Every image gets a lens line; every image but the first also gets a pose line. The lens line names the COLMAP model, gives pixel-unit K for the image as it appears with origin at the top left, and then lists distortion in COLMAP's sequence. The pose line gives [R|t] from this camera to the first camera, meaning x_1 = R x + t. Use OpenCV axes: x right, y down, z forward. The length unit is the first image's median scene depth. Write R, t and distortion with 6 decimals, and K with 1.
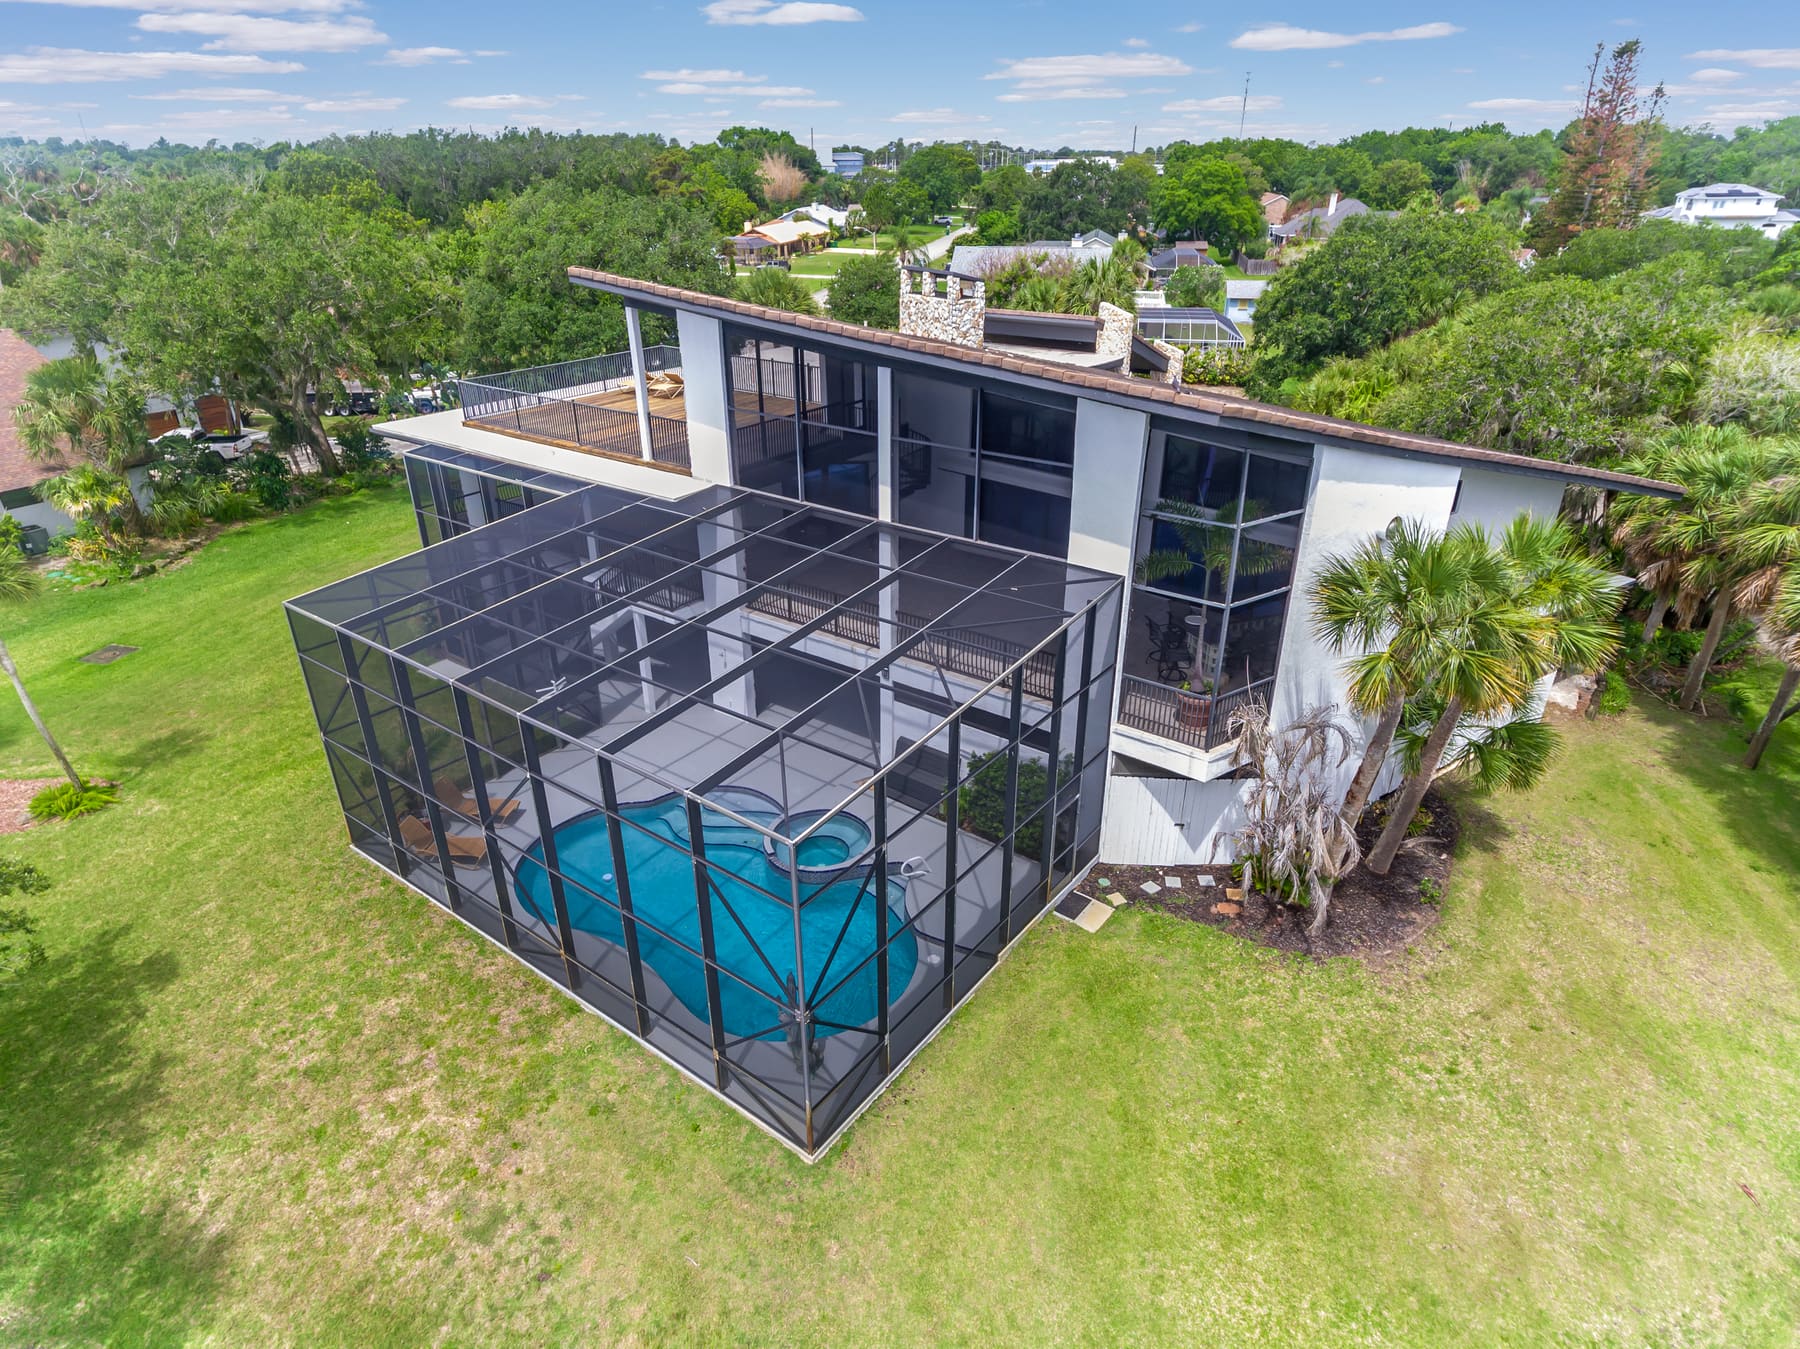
lens RADIAL K [[1050.7, 0, 891.9], [0, 1050.7, 670.6], [0, 0, 1]] dist [0.023992, -0.000377]
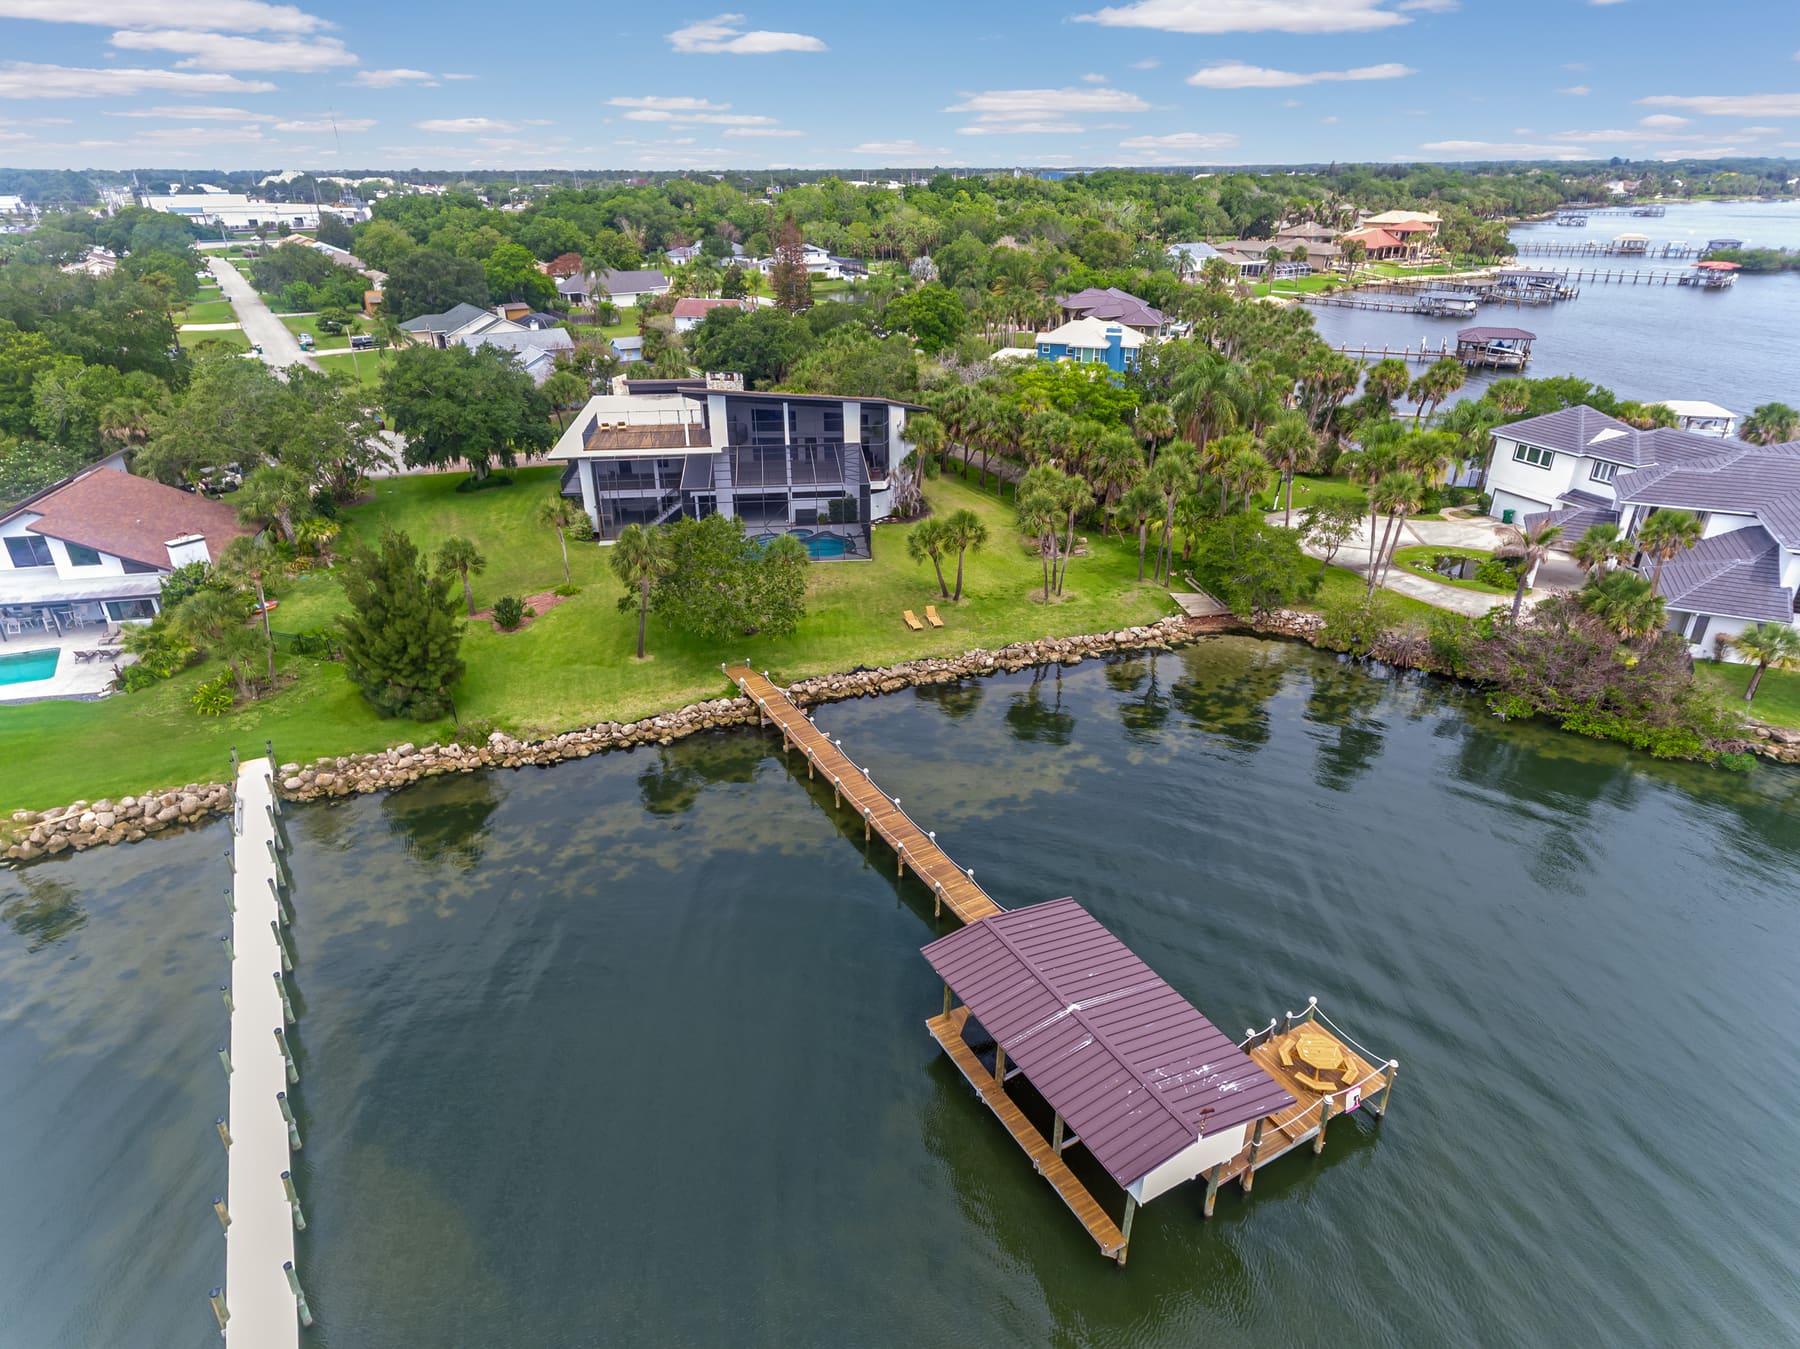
lens RADIAL K [[1050.7, 0, 891.9], [0, 1050.7, 670.6], [0, 0, 1]] dist [0.023992, -0.000377]
pose [[0.730843, -0.292260, 0.616808, -0.919912], [0.299222, 0.949411, 0.095314, 0.149391], [-0.613461, 0.114903, 0.781321, -0.817168]]
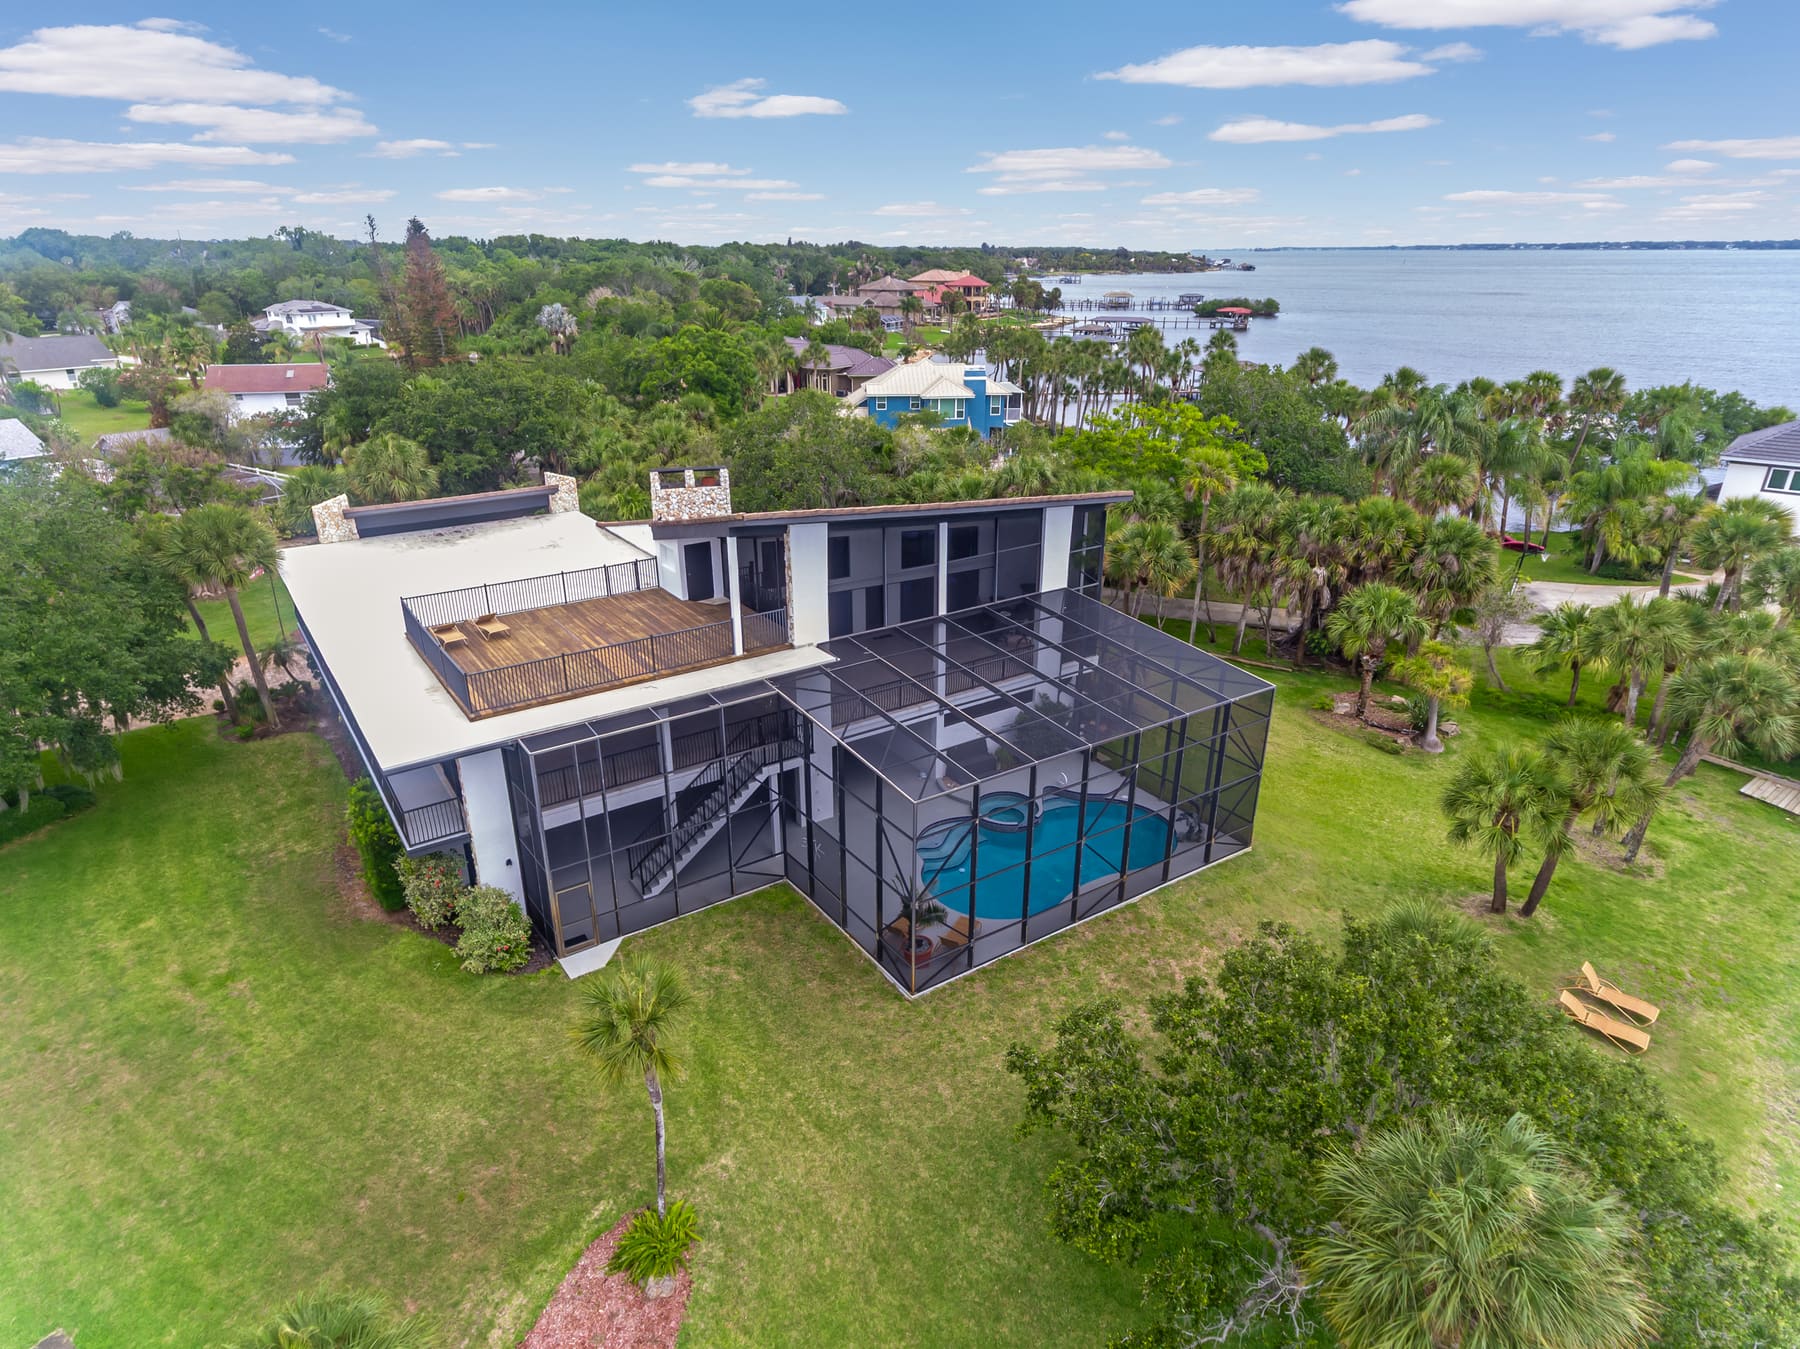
lens RADIAL K [[1048.4, 0, 894.6], [0, 1048.4, 675.7], [0, 0, 1]] dist [0.029154, 0.002061]
pose [[0.325125, -0.351495, 0.877921, -0.606655], [0.411914, 0.888299, 0.203104, -0.171784], [-0.851246, 0.295594, 0.433594, 0.167999]]
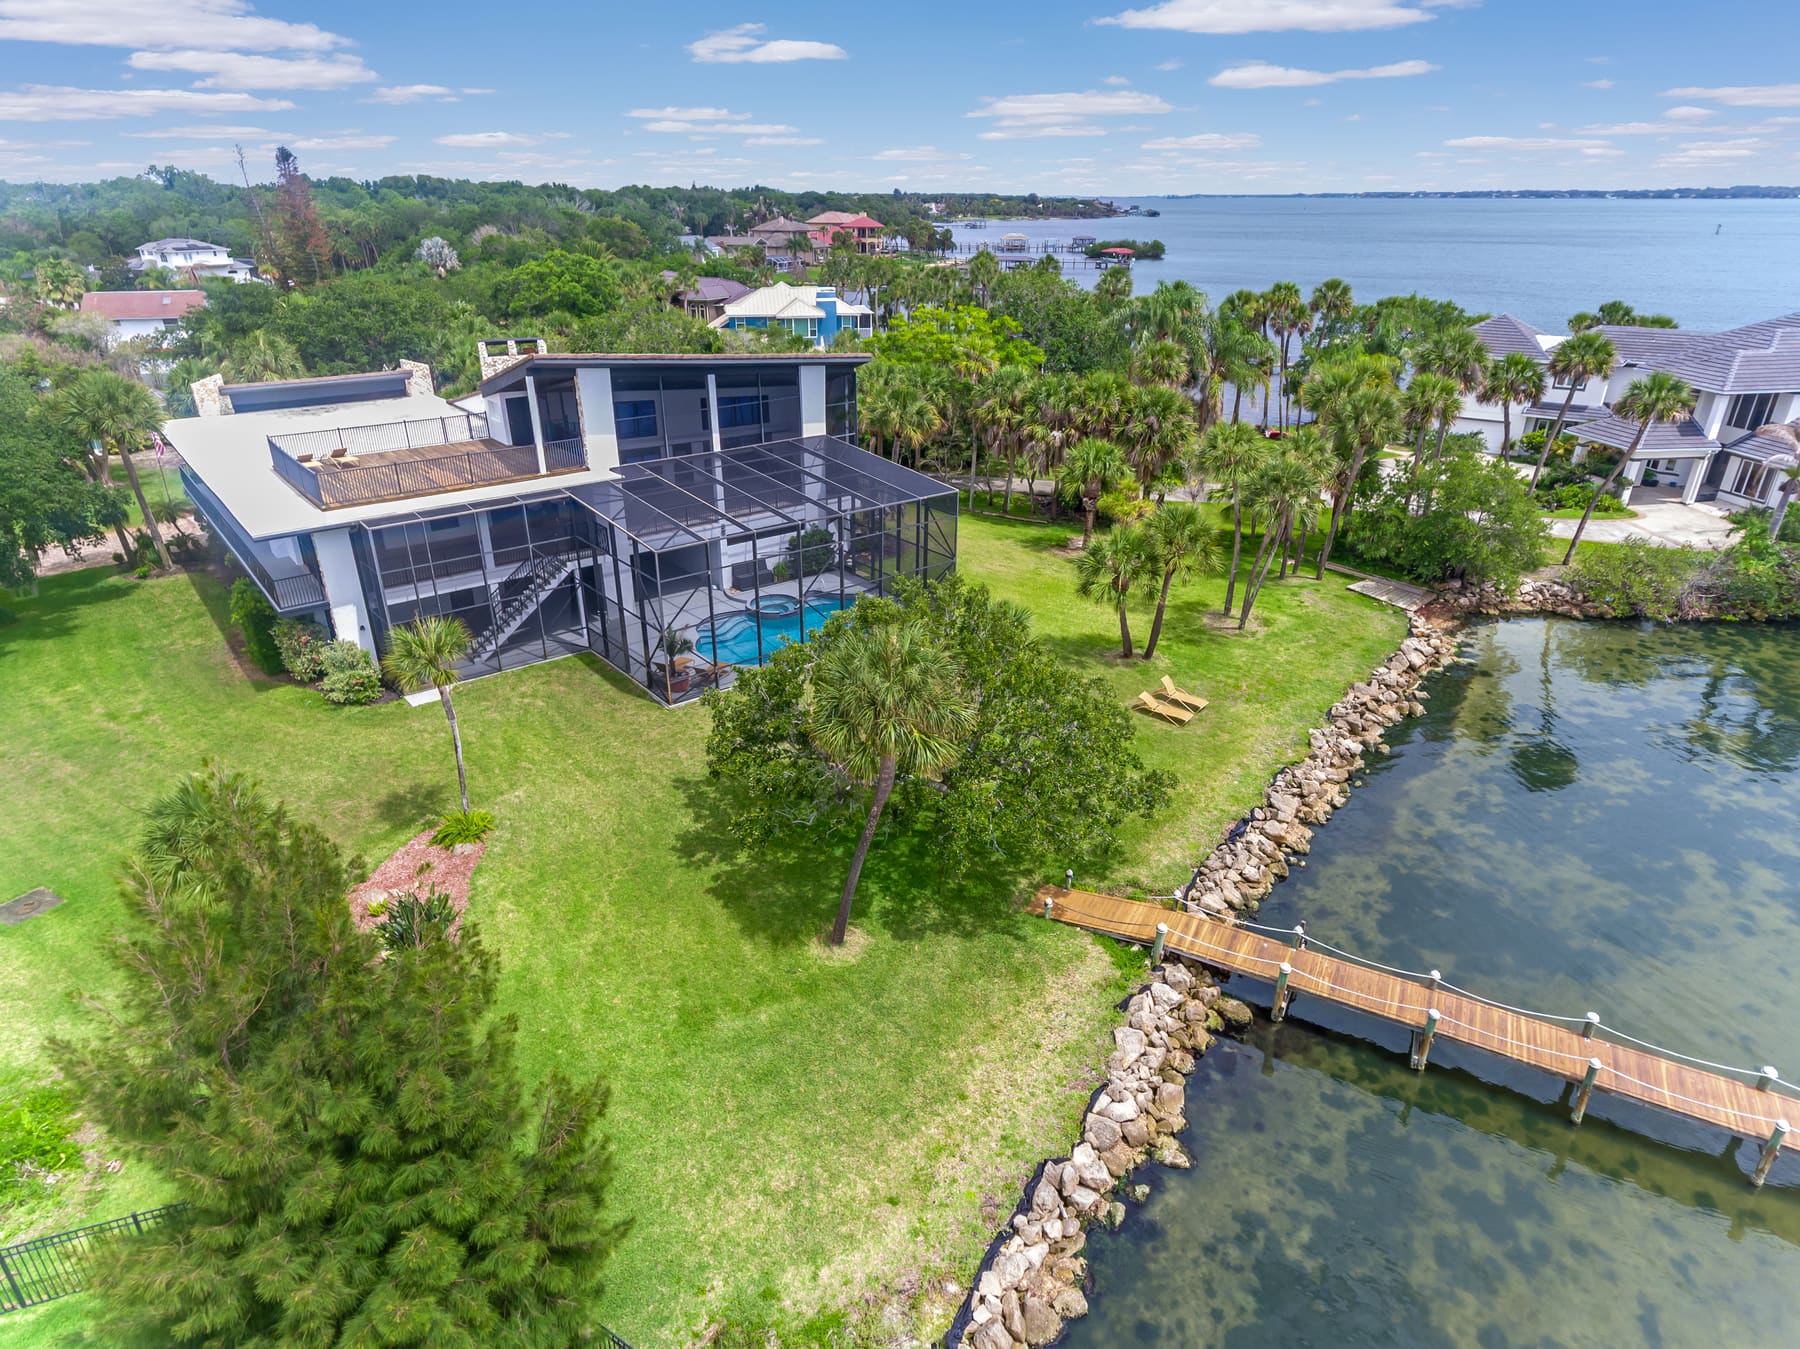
lens RADIAL K [[1051.4, 0, 894.5], [0, 1051.4, 675.2], [0, 0, 1]] dist [0.022745, -0.000947]
pose [[0.253952, -0.396161, 0.882363, -0.776877], [0.421374, 0.866461, 0.267747, -0.069640], [-0.870605, 0.303810, 0.386971, 0.024902]]
